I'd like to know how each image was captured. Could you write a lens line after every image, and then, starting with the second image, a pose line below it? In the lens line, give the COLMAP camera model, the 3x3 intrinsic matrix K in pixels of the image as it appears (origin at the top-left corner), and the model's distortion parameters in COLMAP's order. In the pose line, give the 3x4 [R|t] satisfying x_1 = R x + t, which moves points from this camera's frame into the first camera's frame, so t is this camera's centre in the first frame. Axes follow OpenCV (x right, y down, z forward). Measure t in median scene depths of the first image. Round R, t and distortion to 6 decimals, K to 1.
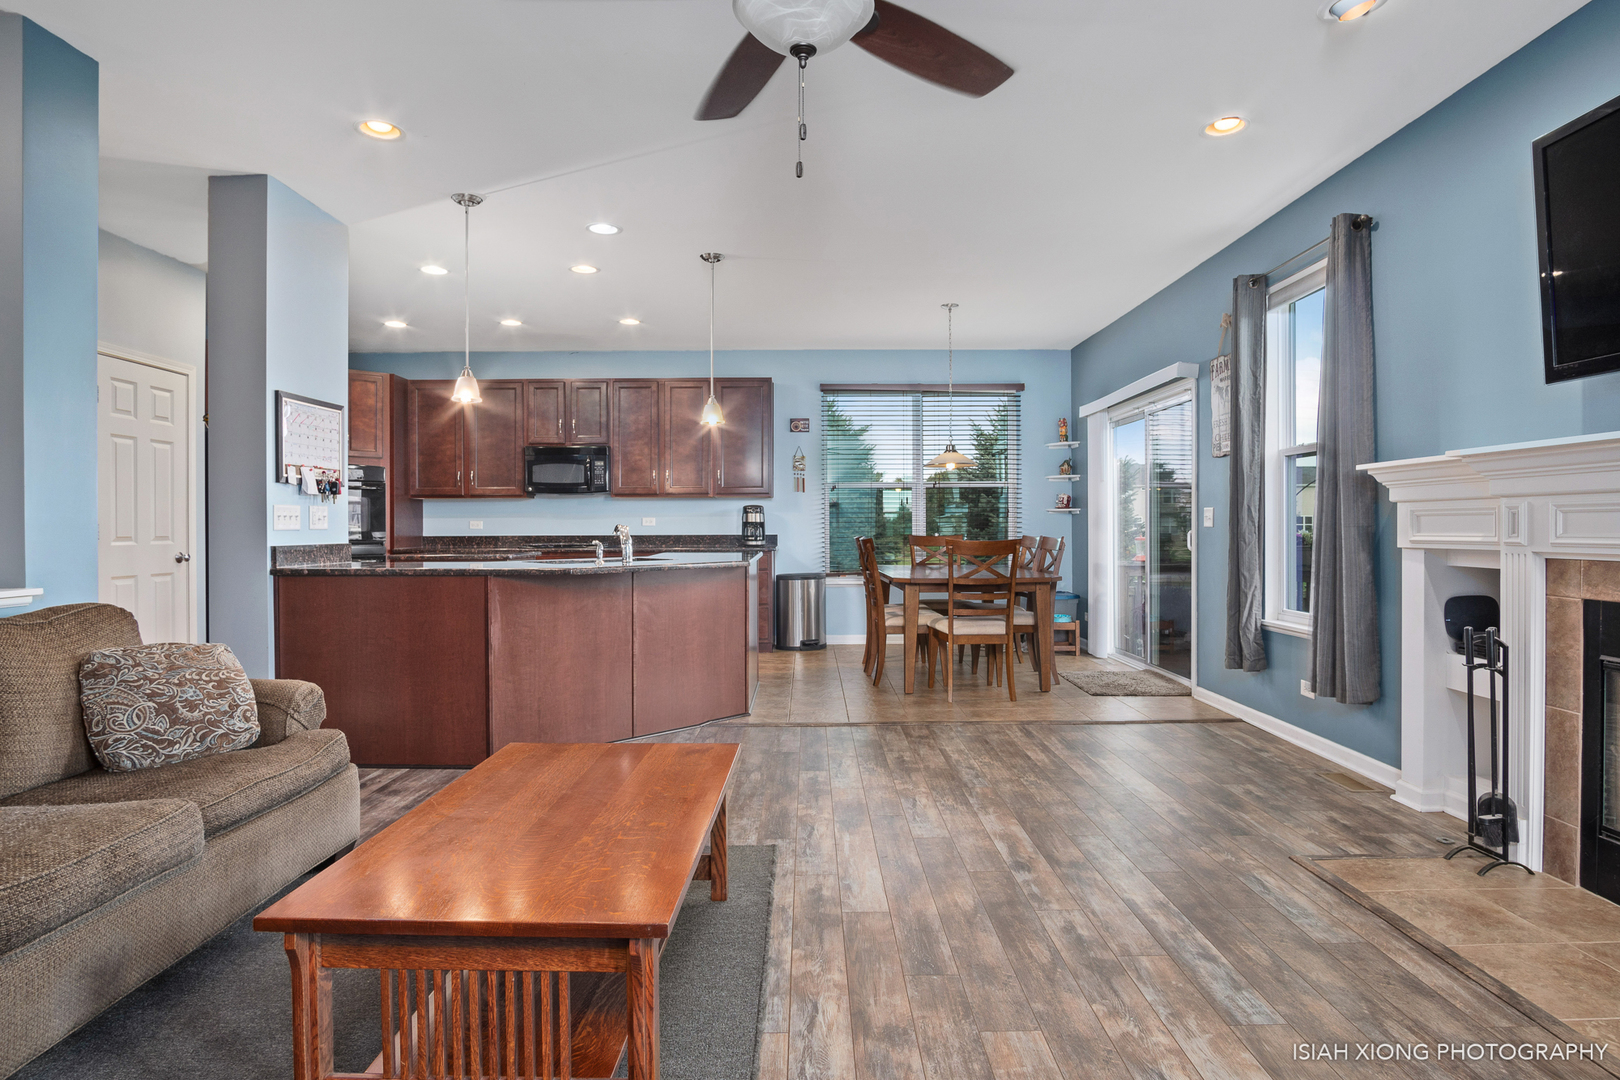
lens RADIAL K [[886.9, 0, 808.4], [0, 886.9, 535.3], [0, 0, 1]] dist [-0.026386, 0.003292]
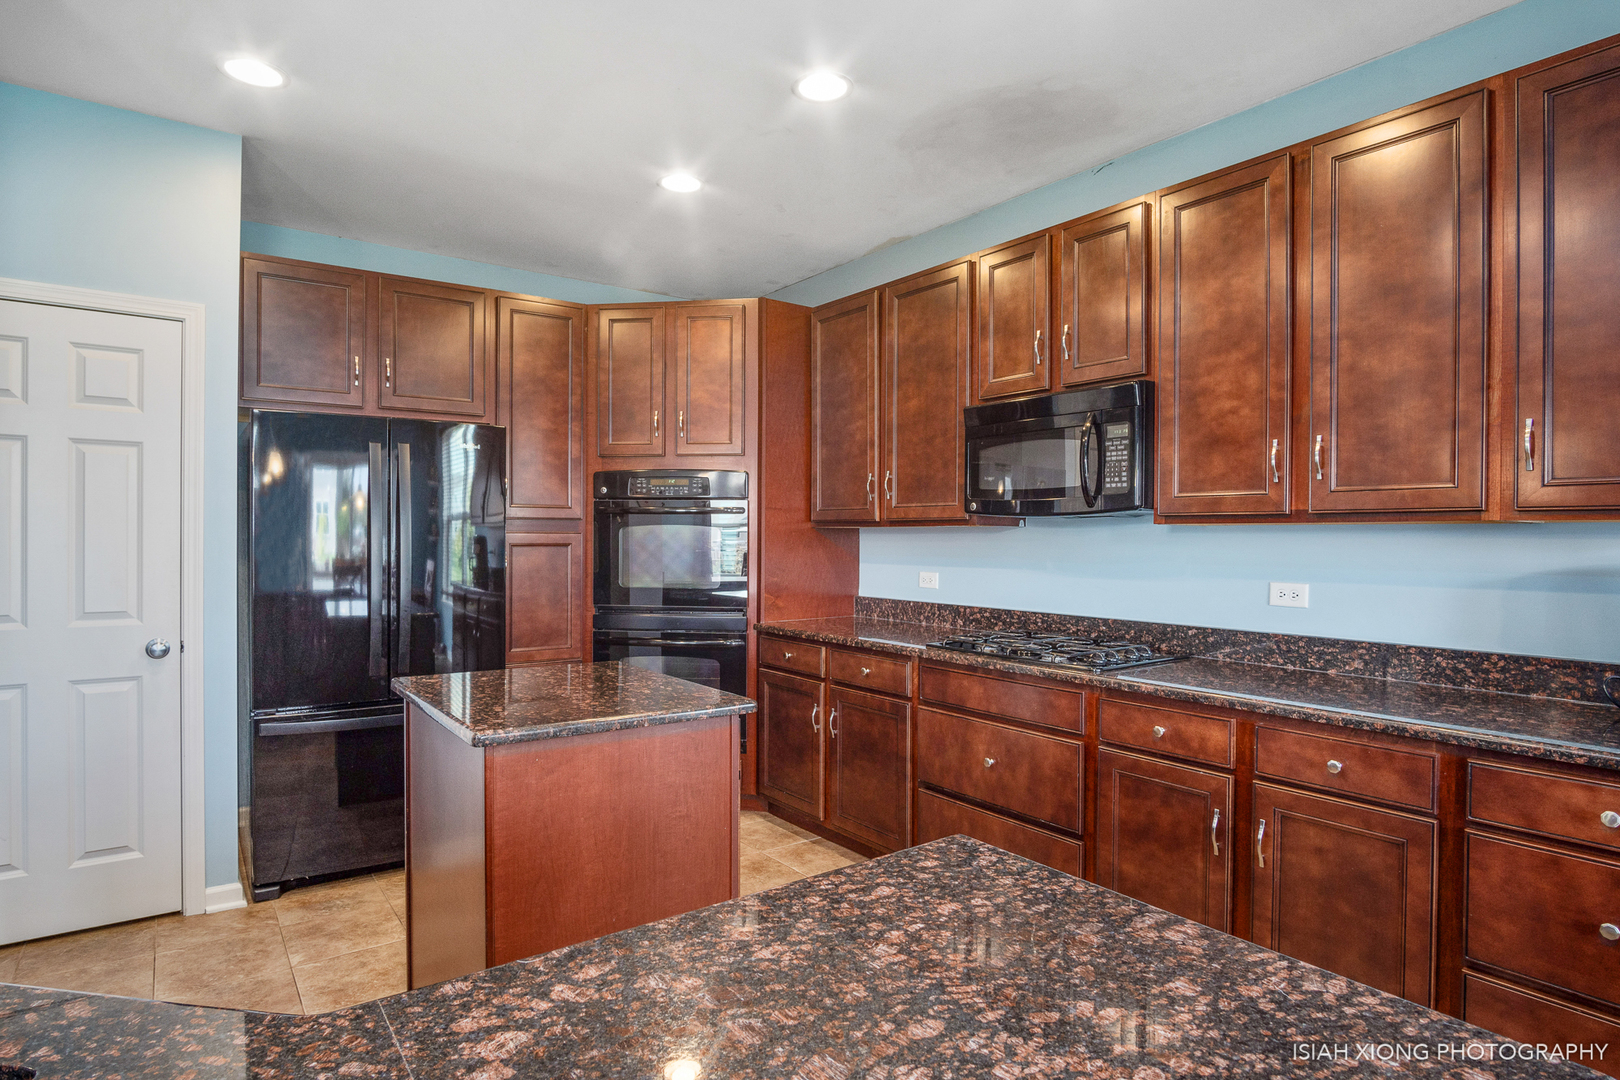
lens RADIAL K [[886.9, 0, 796.3], [0, 886.9, 544.9], [0, 0, 1]] dist [-0.026386, 0.003292]
pose [[0.589162, 0.016102, -0.807855, -0.025542], [-0.016130, 0.999837, 0.008165, -0.043401], [0.807854, 0.008220, 0.589325, 0.832231]]
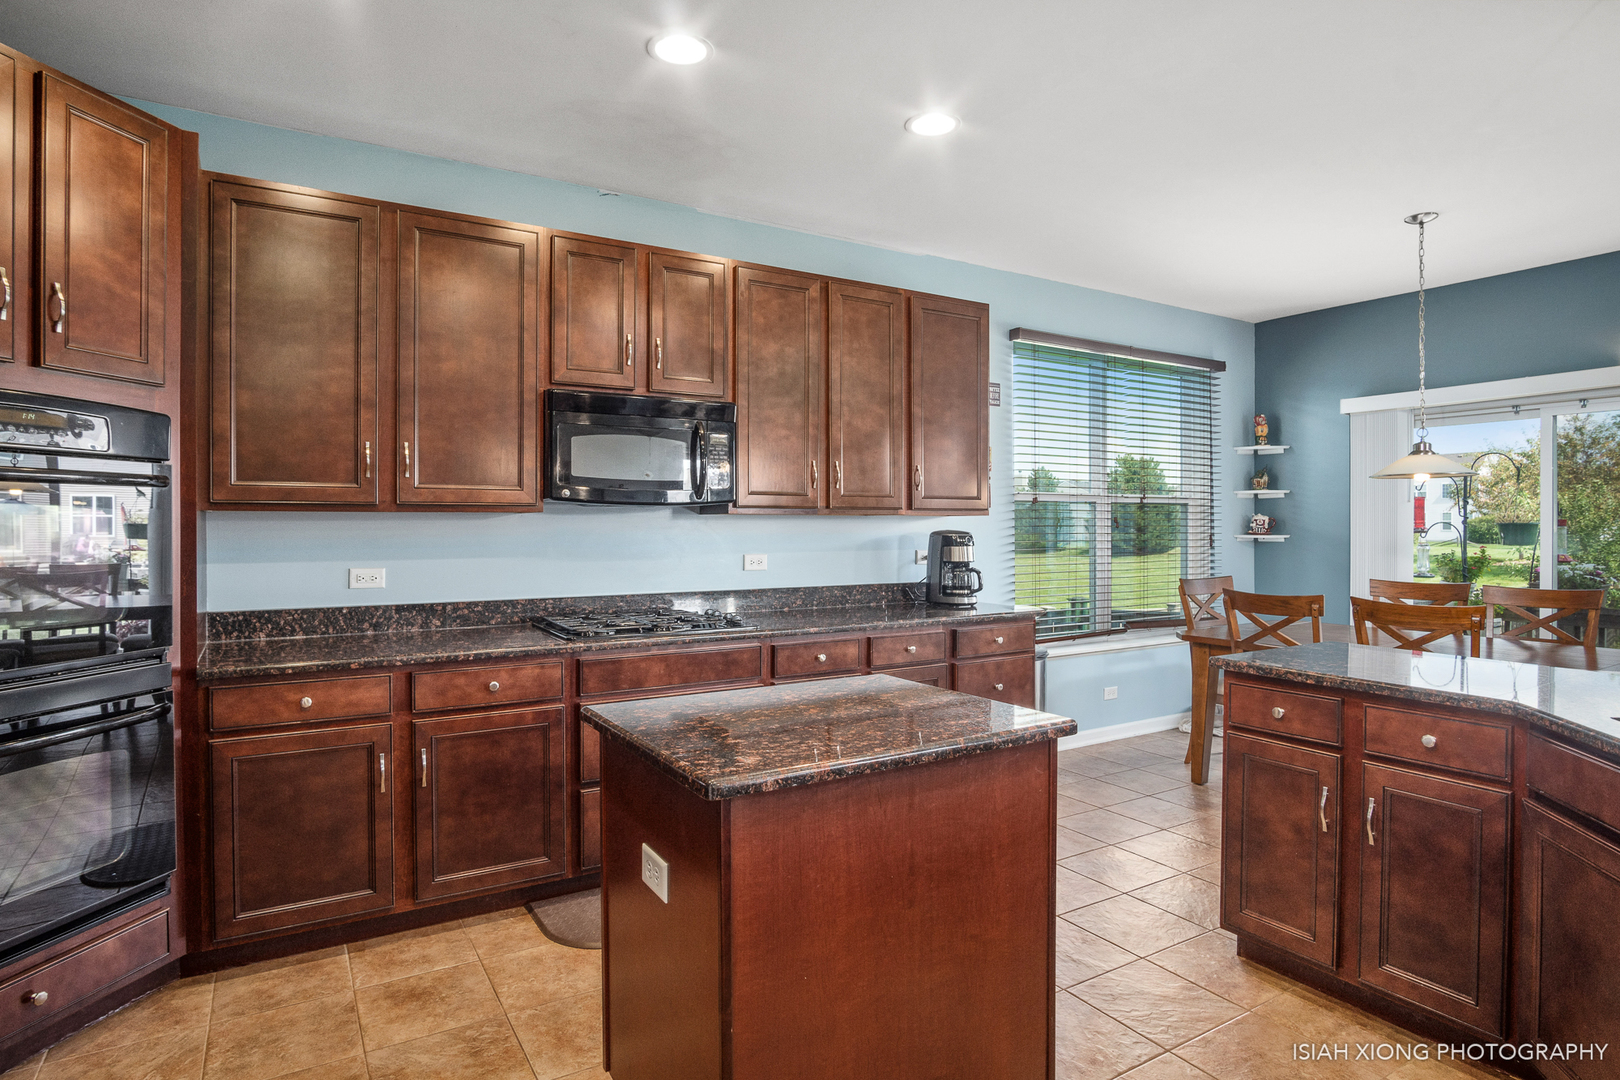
lens RADIAL K [[886.9, 0, 805.9], [0, 886.9, 533.6], [0, 0, 1]] dist [-0.026386, 0.003292]
pose [[0.847134, -0.001336, 0.531378, -0.538492], [0.002118, 0.999997, -0.000862, -0.039492], [-0.531376, 0.001856, 0.847134, 0.719393]]
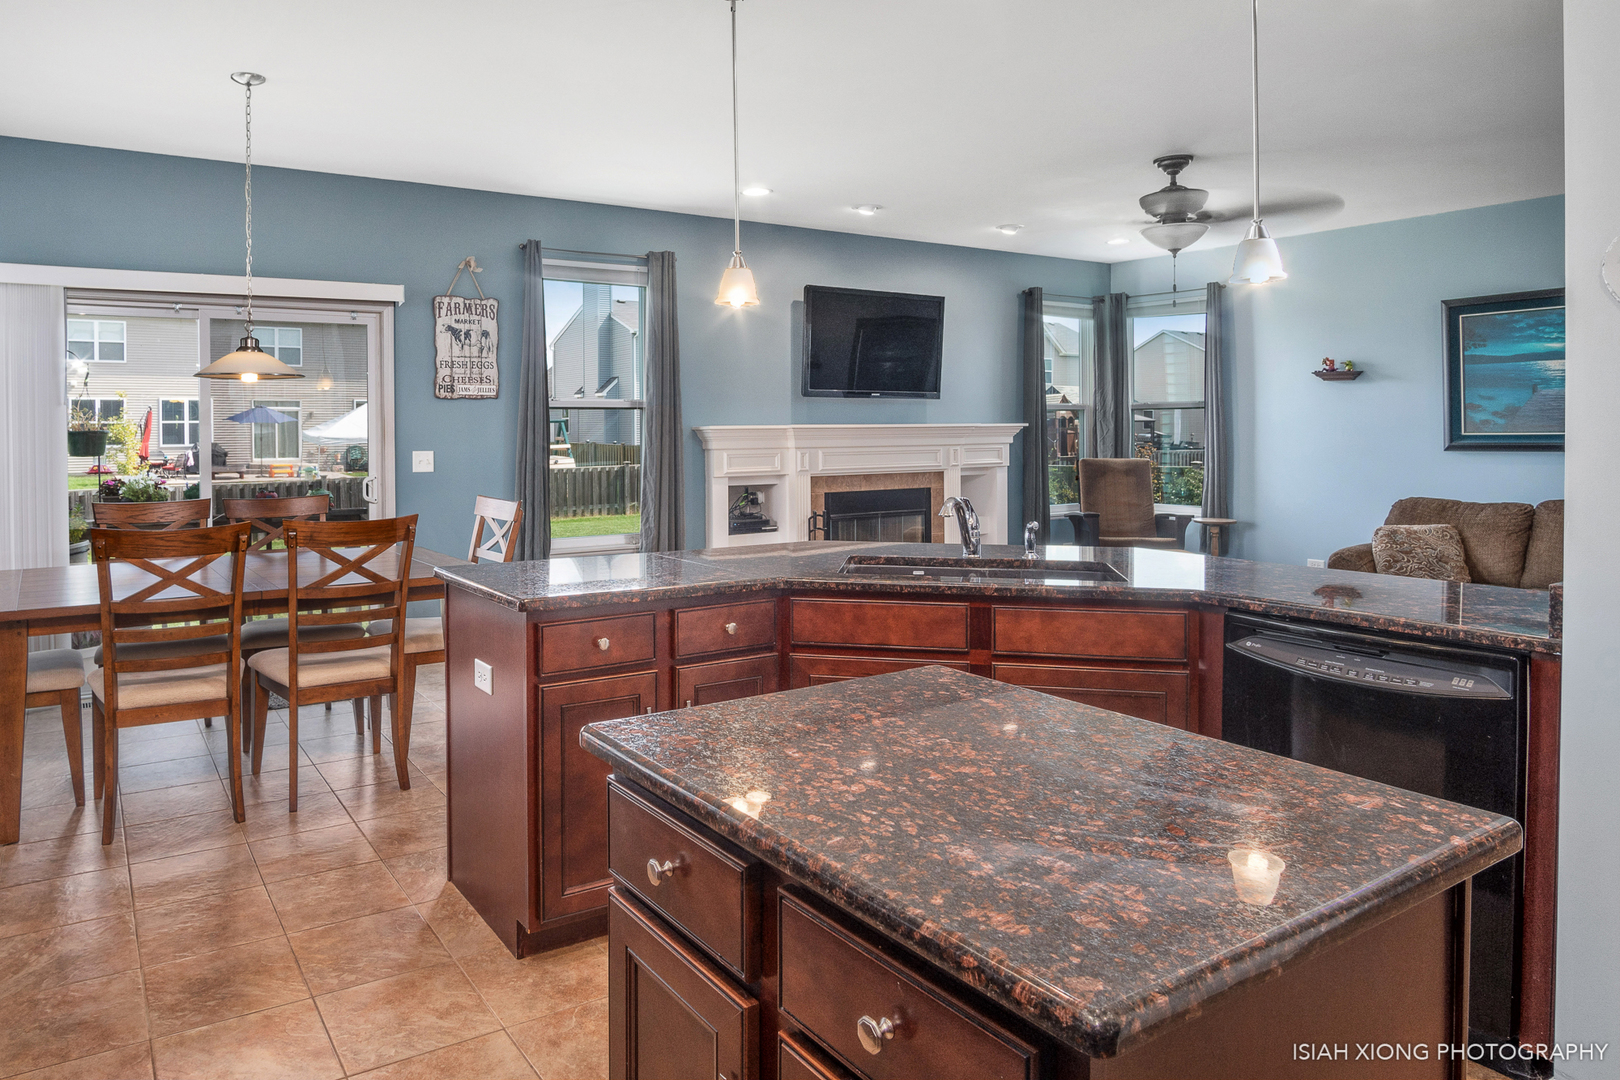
lens RADIAL K [[1047.7, 0, 665.3], [0, 1047.7, 440.9], [0, 0, 1]] dist [-0.011973, -0.002759]
pose [[-0.513462, -0.006552, 0.858087, -0.521064], [0.015296, 0.999742, 0.016786, -0.047496], [-0.857976, 0.021744, -0.513230, 1.125946]]
